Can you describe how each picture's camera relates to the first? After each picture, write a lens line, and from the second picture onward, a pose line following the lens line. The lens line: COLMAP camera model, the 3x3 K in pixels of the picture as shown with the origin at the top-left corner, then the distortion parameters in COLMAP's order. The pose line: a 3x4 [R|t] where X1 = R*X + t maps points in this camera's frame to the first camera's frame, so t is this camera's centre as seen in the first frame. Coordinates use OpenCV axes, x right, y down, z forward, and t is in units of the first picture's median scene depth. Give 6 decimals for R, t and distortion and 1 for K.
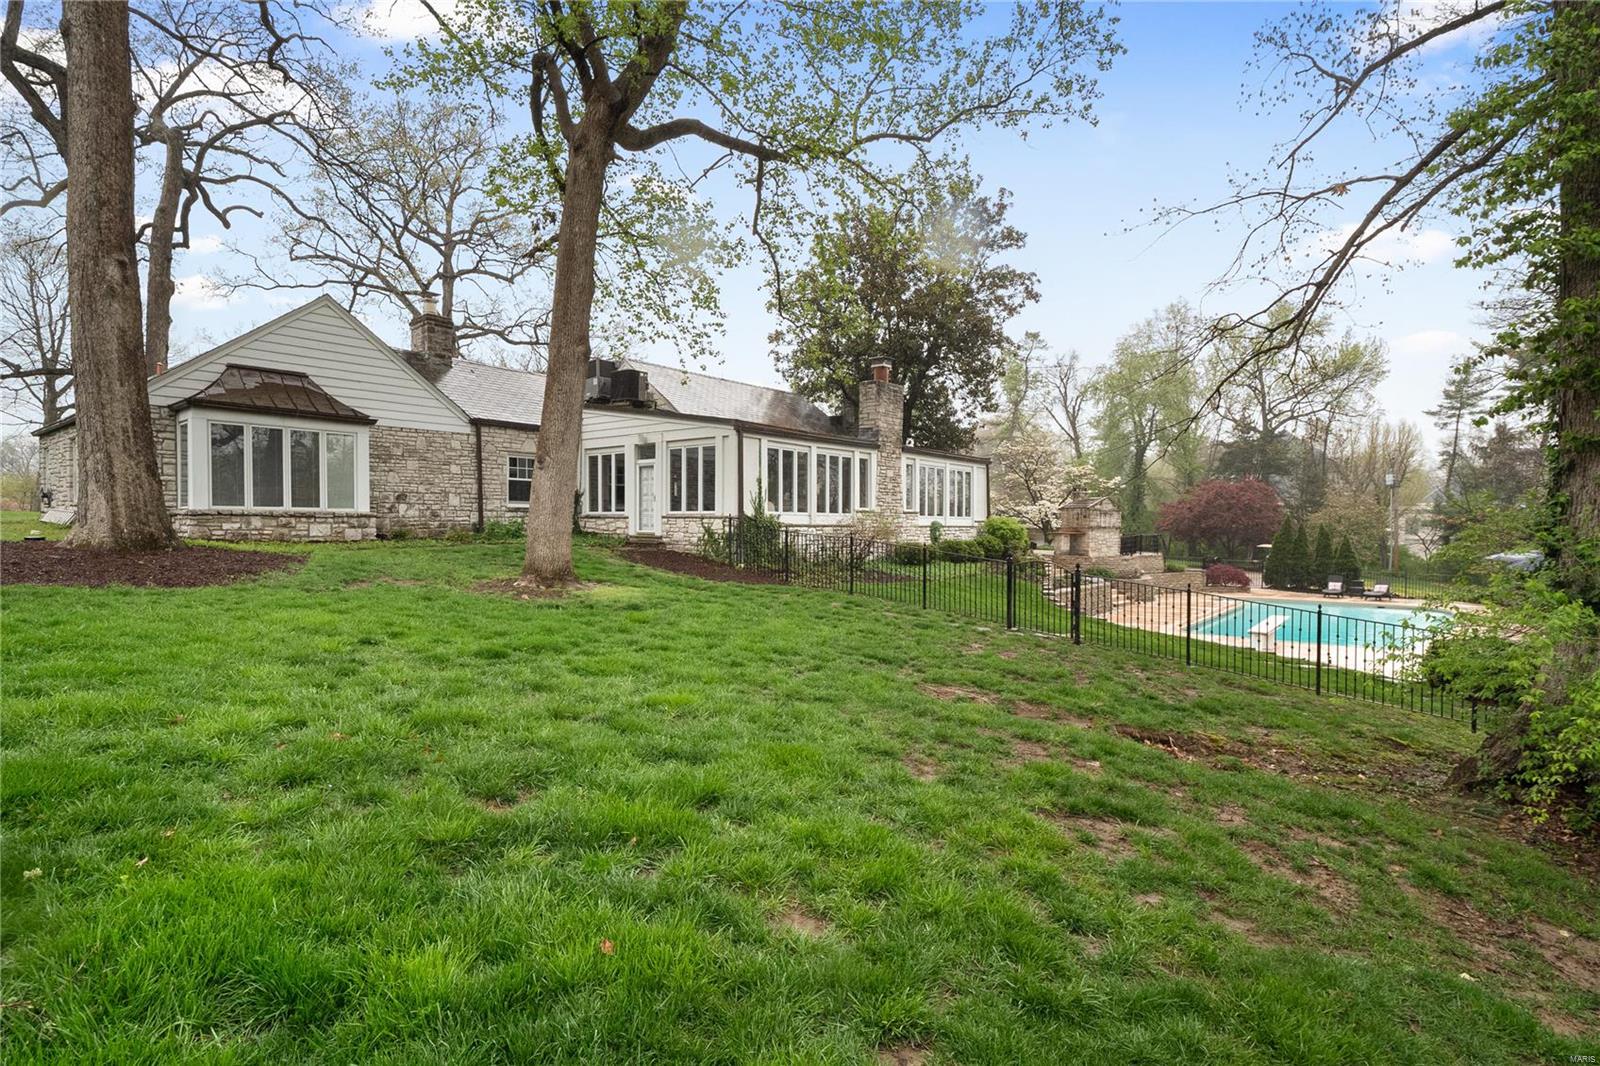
lens RADIAL K [[762.3, 0, 796.9], [0, 762.3, 533.1], [0, 0, 1]] dist [-0.003232, -0.000982]
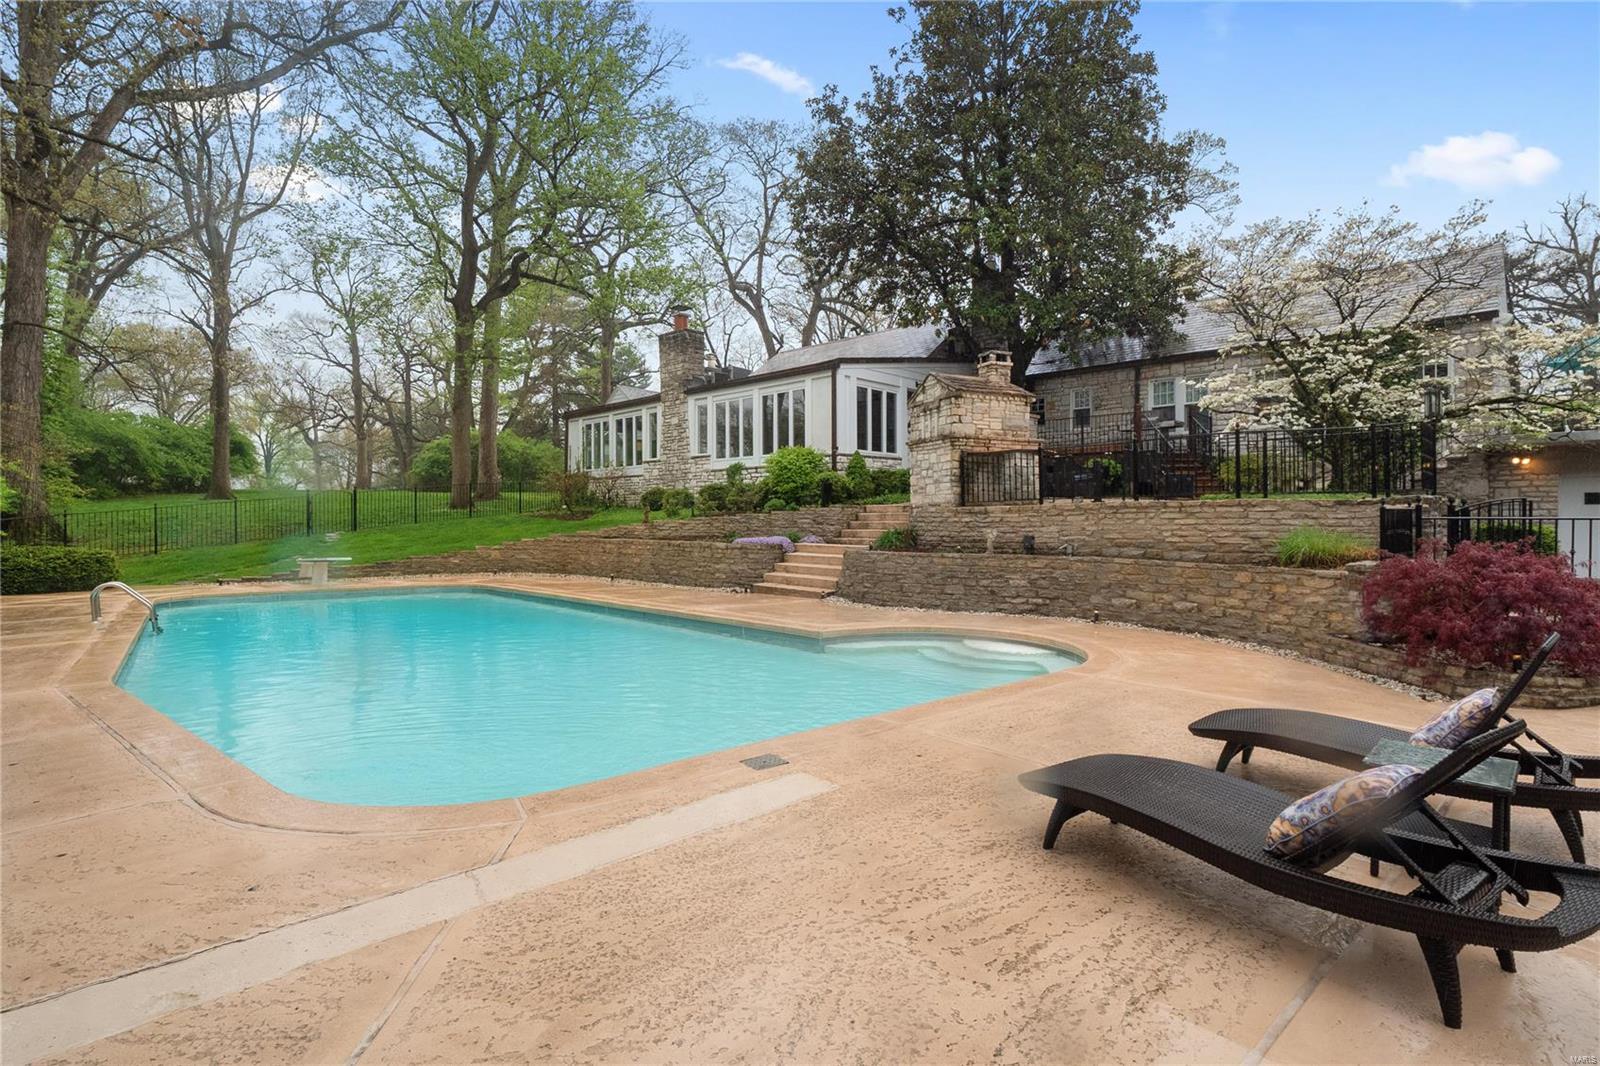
lens RADIAL K [[754.2, 0, 797.5], [0, 754.2, 528.5], [0, 0, 1]] dist [-0.012490, -0.000480]
pose [[-0.078621, 0.004776, -0.996893, 0.487492], [-0.015995, 0.999854, 0.006051, 0.024866], [0.996776, 0.016421, -0.078533, 0.545780]]
